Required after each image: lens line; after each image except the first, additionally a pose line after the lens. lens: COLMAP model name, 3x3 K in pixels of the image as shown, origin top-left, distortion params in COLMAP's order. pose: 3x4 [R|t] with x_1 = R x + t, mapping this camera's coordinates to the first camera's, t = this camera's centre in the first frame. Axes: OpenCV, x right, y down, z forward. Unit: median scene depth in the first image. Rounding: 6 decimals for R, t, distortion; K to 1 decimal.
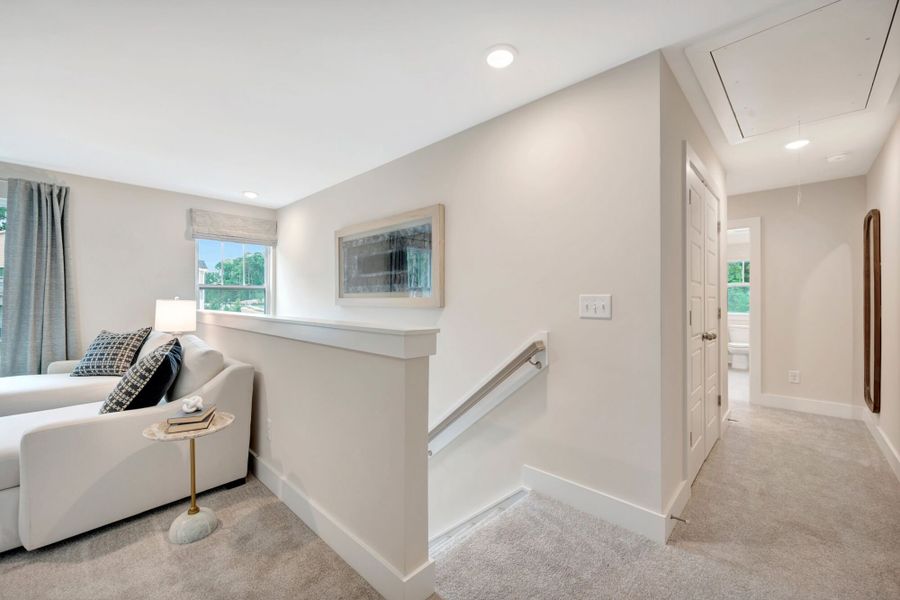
lens RADIAL K [[363.1, 0, 450.5], [0, 363.1, 299.3], [0, 0, 1]] dist [-0.000282, -0.000576]
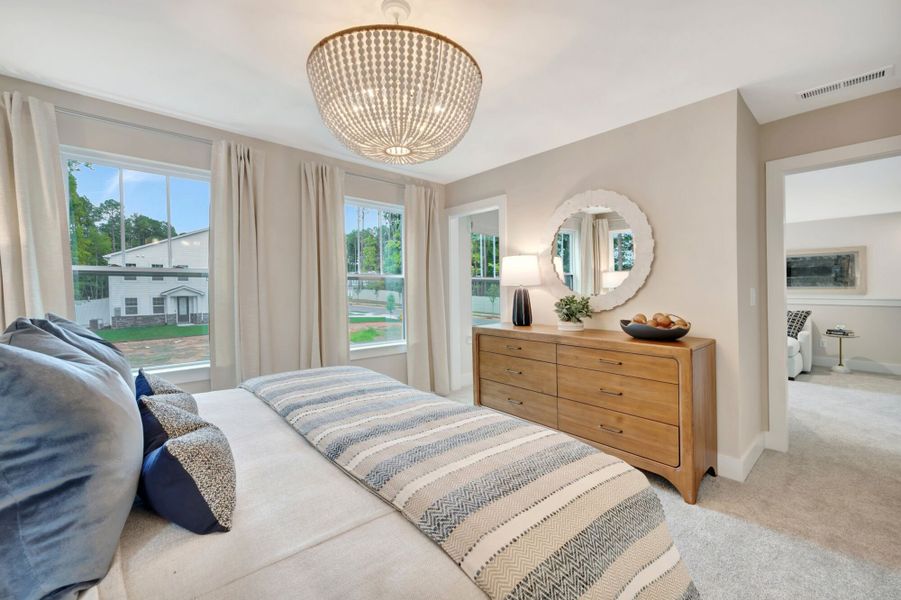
lens RADIAL K [[363.5, 0, 447.7], [0, 363.5, 291.6], [0, 0, 1]] dist [-0.000282, -0.000576]
pose [[0.995469, -0.002457, -0.095050, -1.866598], [0.002934, 0.999984, 0.004877, -0.007597], [0.095036, -0.005134, 0.995461, -1.129615]]
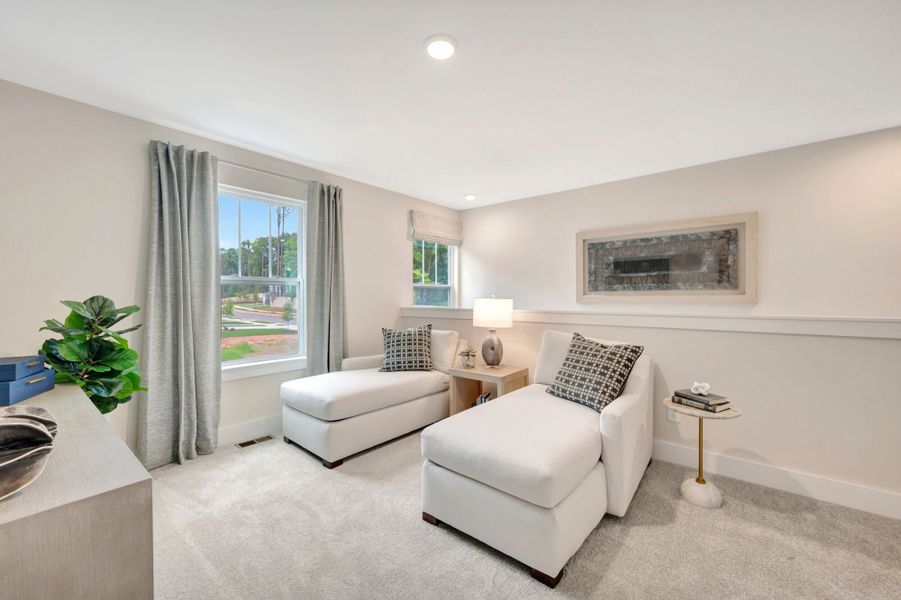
lens RADIAL K [[363.5, 0, 449.2], [0, 363.5, 304.2], [0, 0, 1]] dist [-0.000282, -0.000576]
pose [[0.998384, -0.004856, 0.056614, -0.837031], [0.003665, 0.999770, 0.021121, -0.003806], [-0.056703, -0.020880, 0.998173, -0.051964]]
